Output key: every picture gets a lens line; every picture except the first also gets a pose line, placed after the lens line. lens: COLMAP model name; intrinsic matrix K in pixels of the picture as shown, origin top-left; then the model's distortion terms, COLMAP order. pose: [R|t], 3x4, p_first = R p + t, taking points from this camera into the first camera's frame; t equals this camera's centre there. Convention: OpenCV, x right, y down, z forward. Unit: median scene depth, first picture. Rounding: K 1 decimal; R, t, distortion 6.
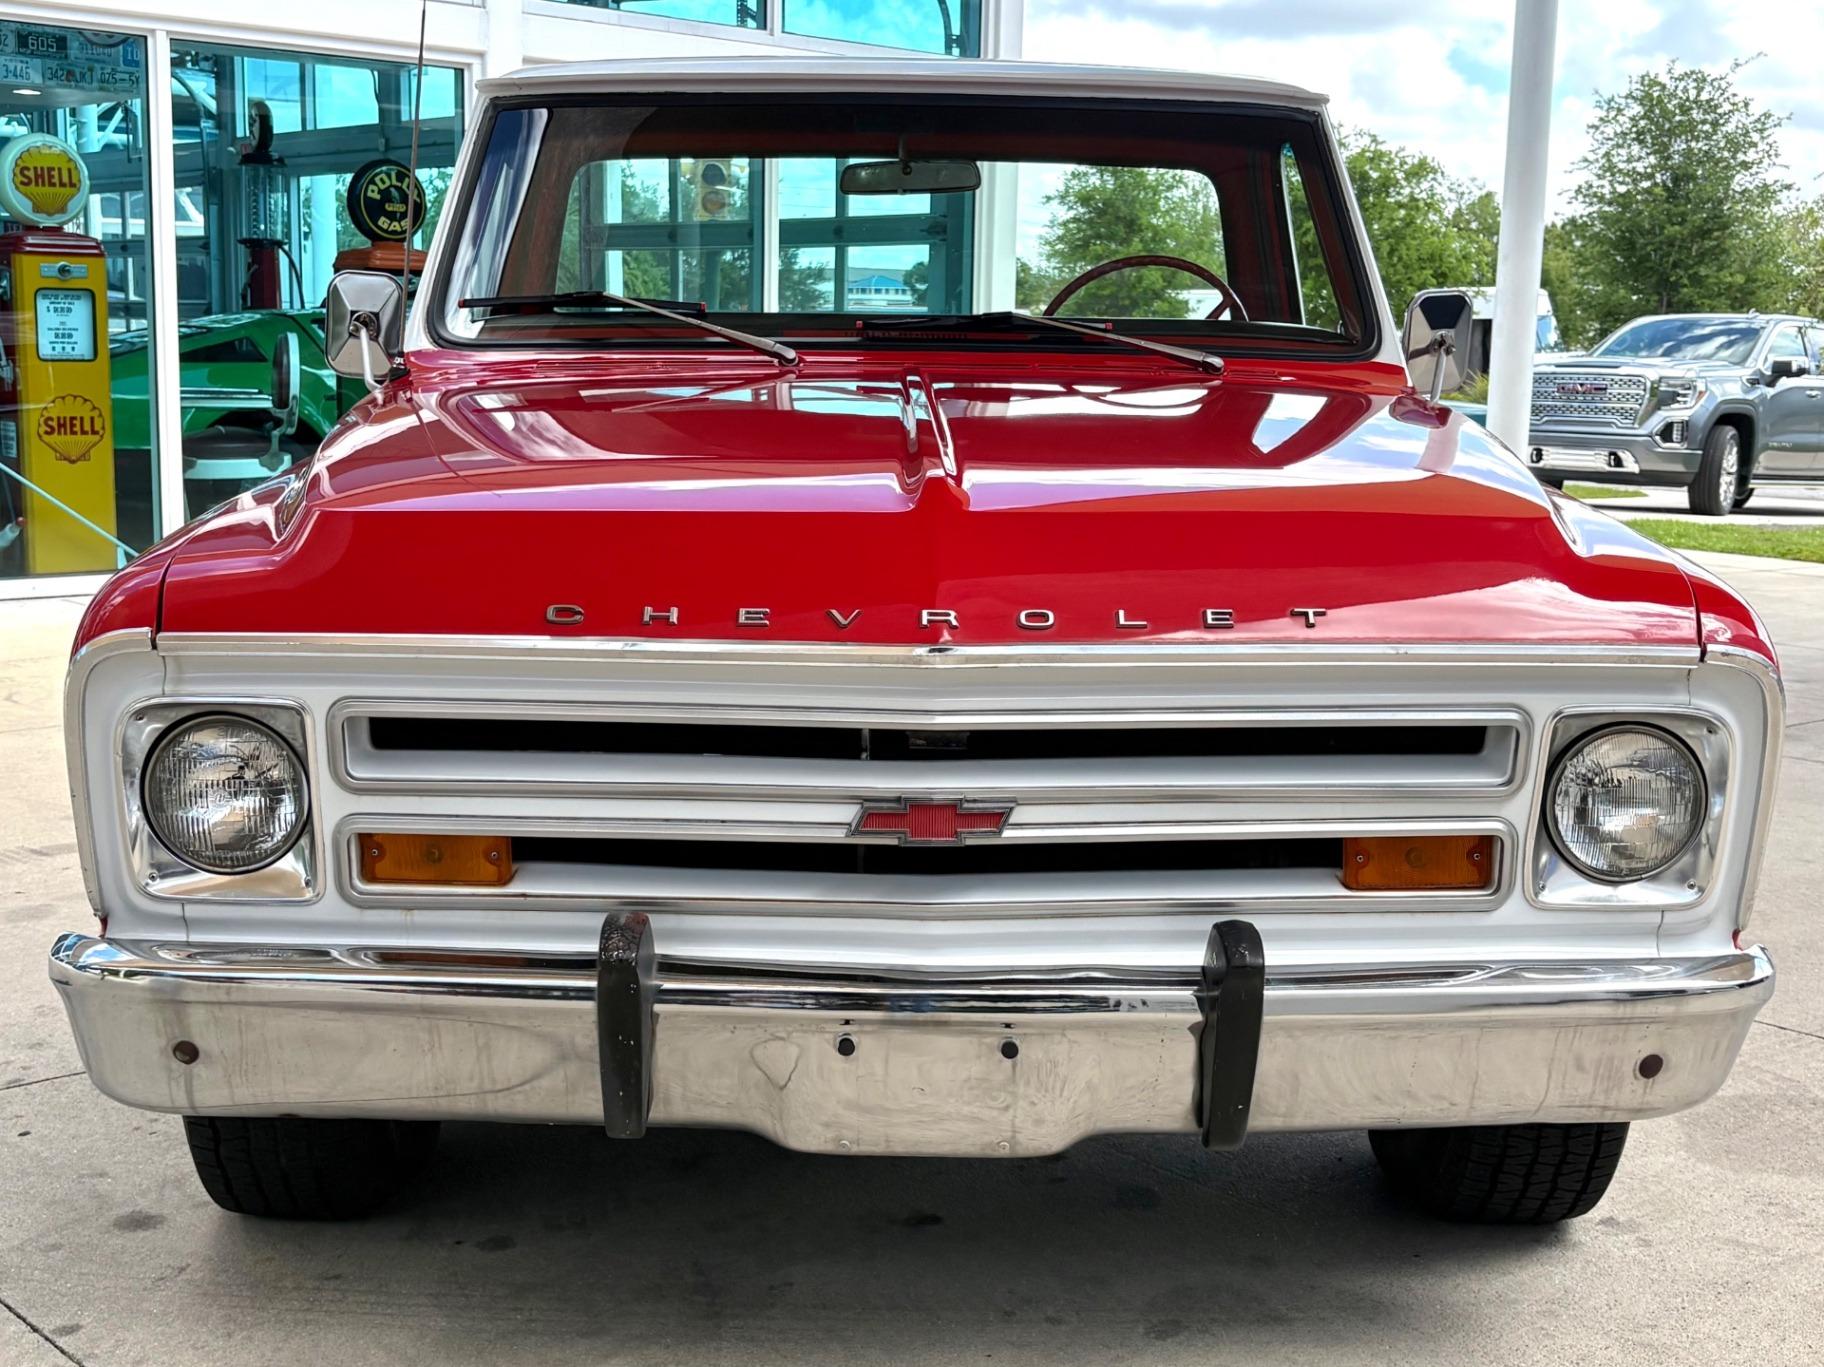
lens RADIAL K [[2276.5, 0, 959.4], [0, 2276.5, 705.2], [0, 0, 1]] dist [0.148810, -0.446490]
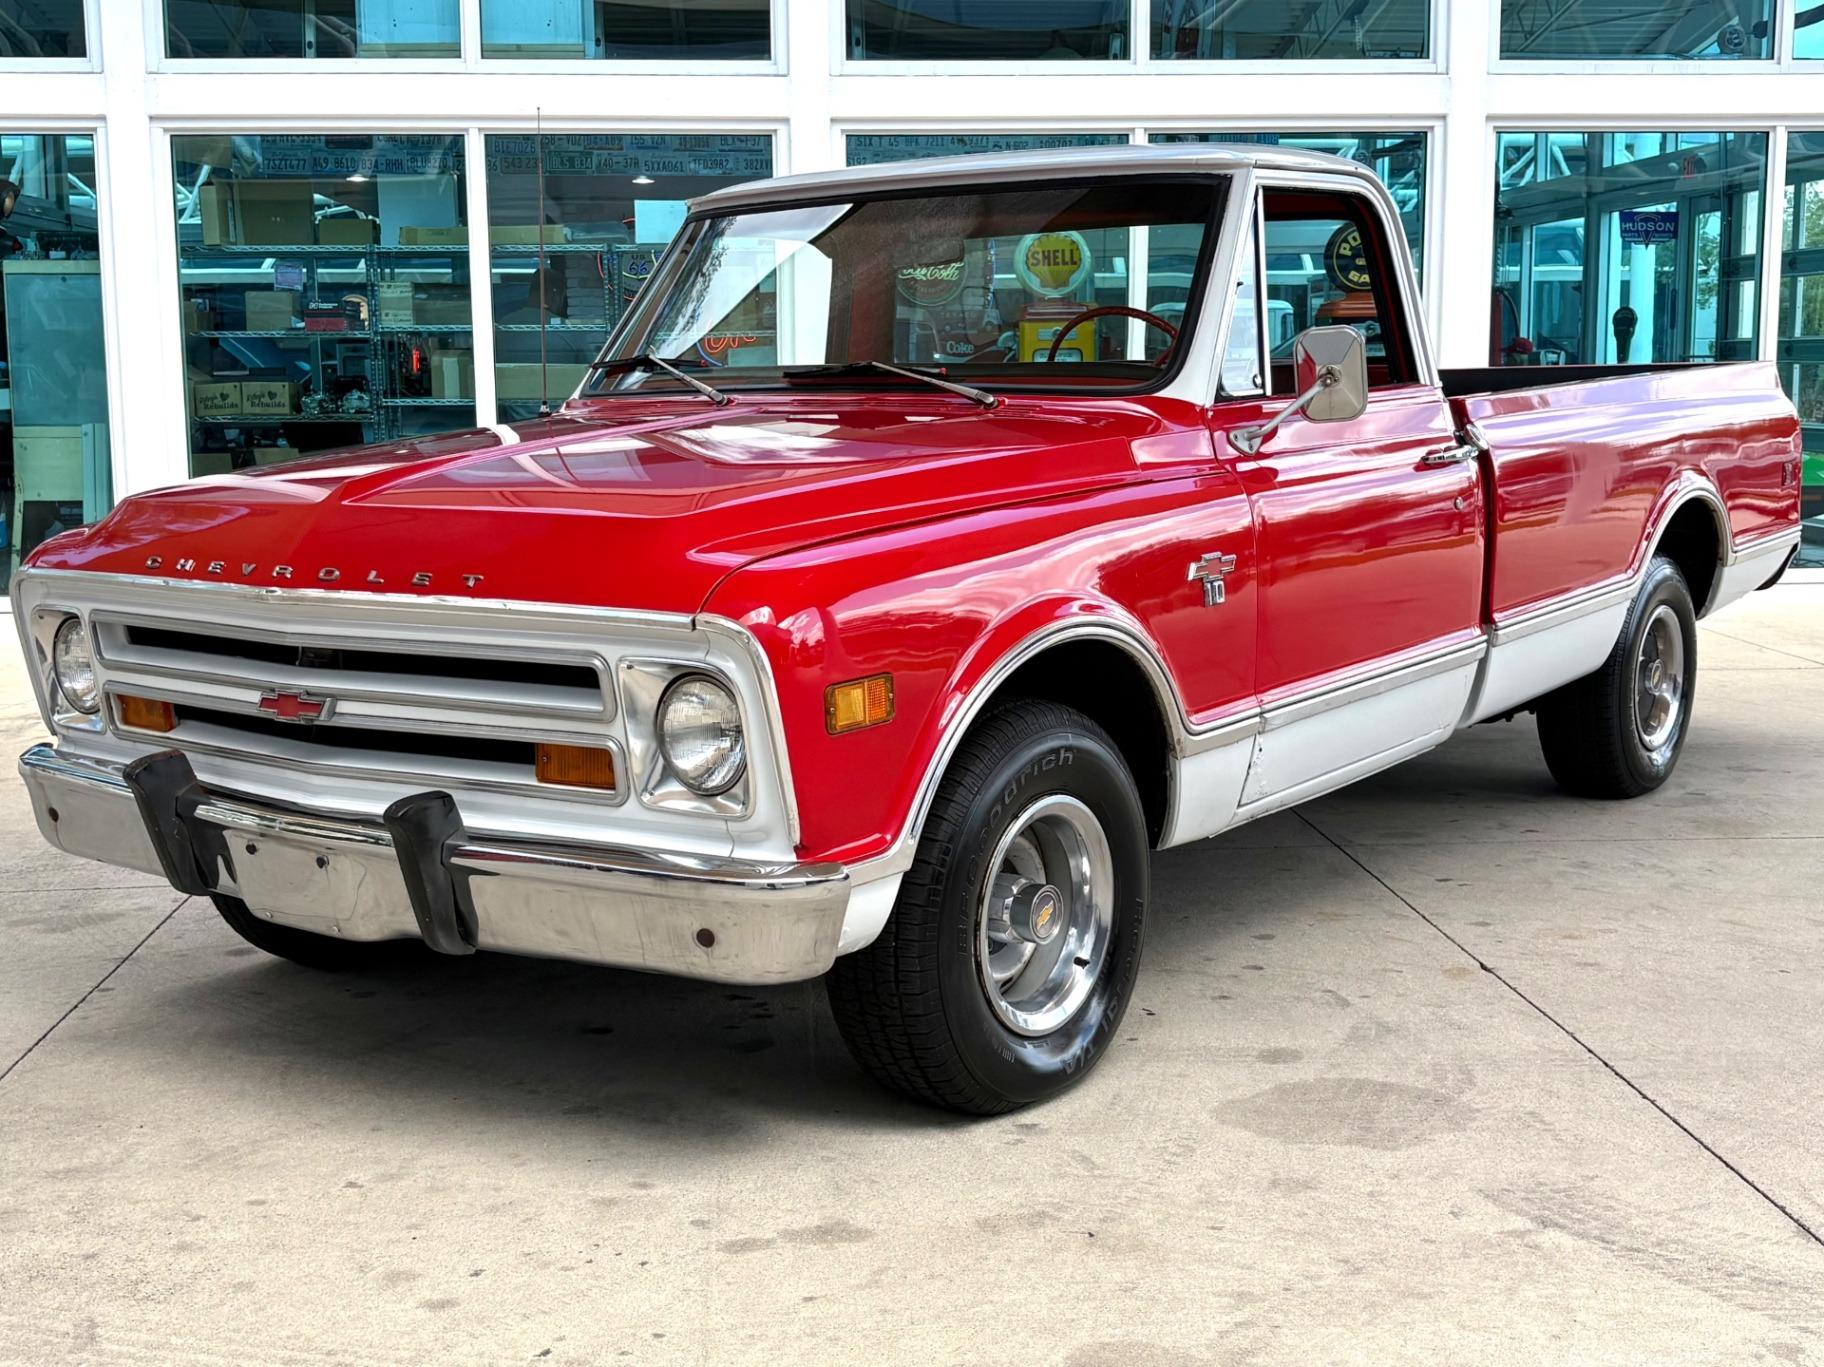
lens RADIAL K [[2243.9, 0, 907.4], [0, 2243.9, 680.1], [0, 0, 1]] dist [0.191432, -0.696090]
pose [[0.777627, 0.059412, -0.625912, 0.998152], [-0.074798, 0.997197, 0.001727, 0.000254], [0.624260, 0.045474, 0.779892, 0.057751]]
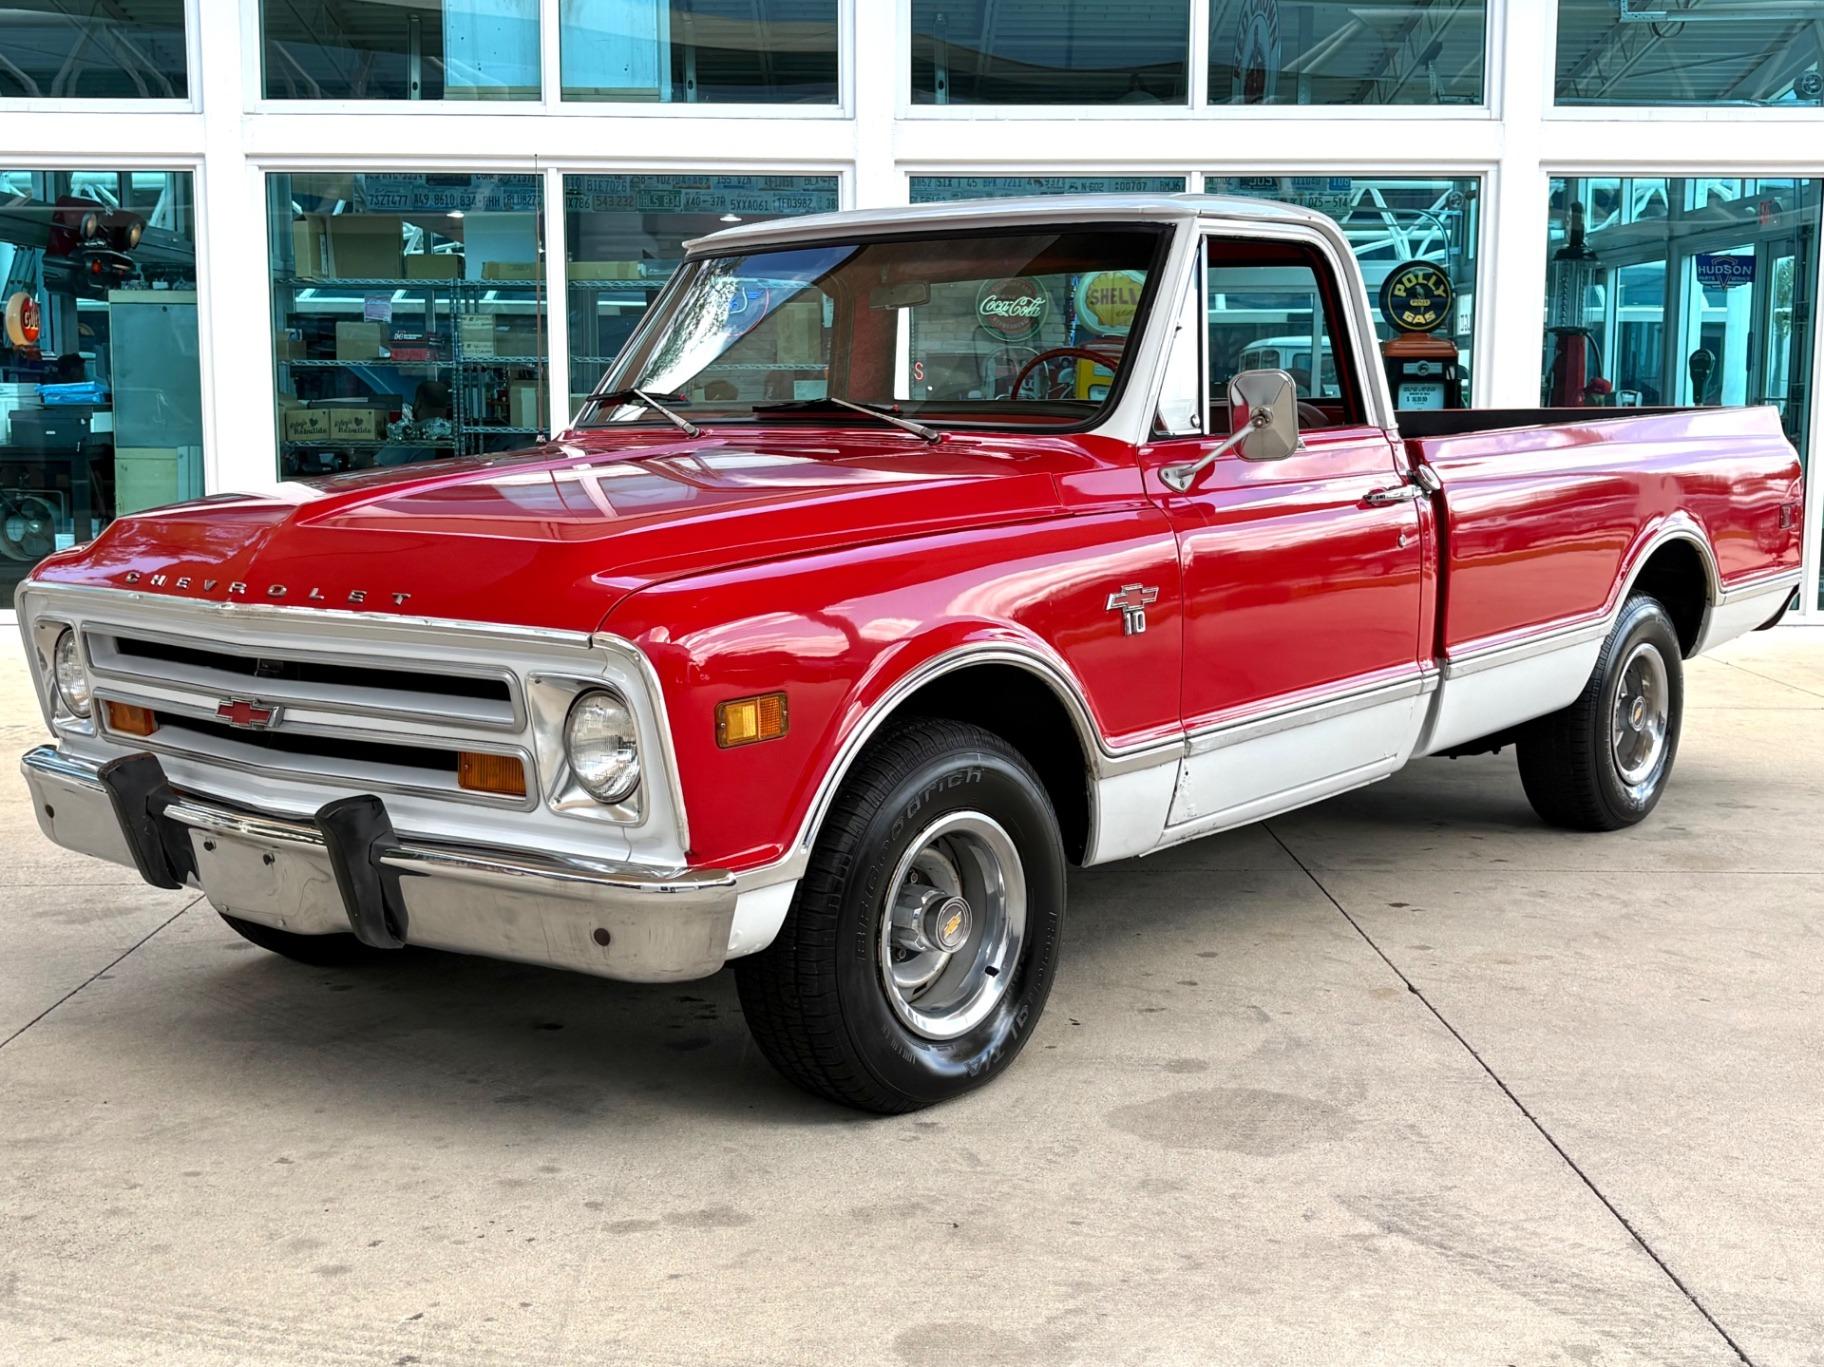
lens RADIAL K [[2206.8, 0, 912.0], [0, 2206.8, 683.5], [0, 0, 1]] dist [0.187487, -0.654024]
pose [[0.742075, 0.066567, -0.667004, 1.119330], [-0.092980, 0.995660, -0.004079, -0.006399], [0.663837, 0.065045, 0.745043, 0.097284]]
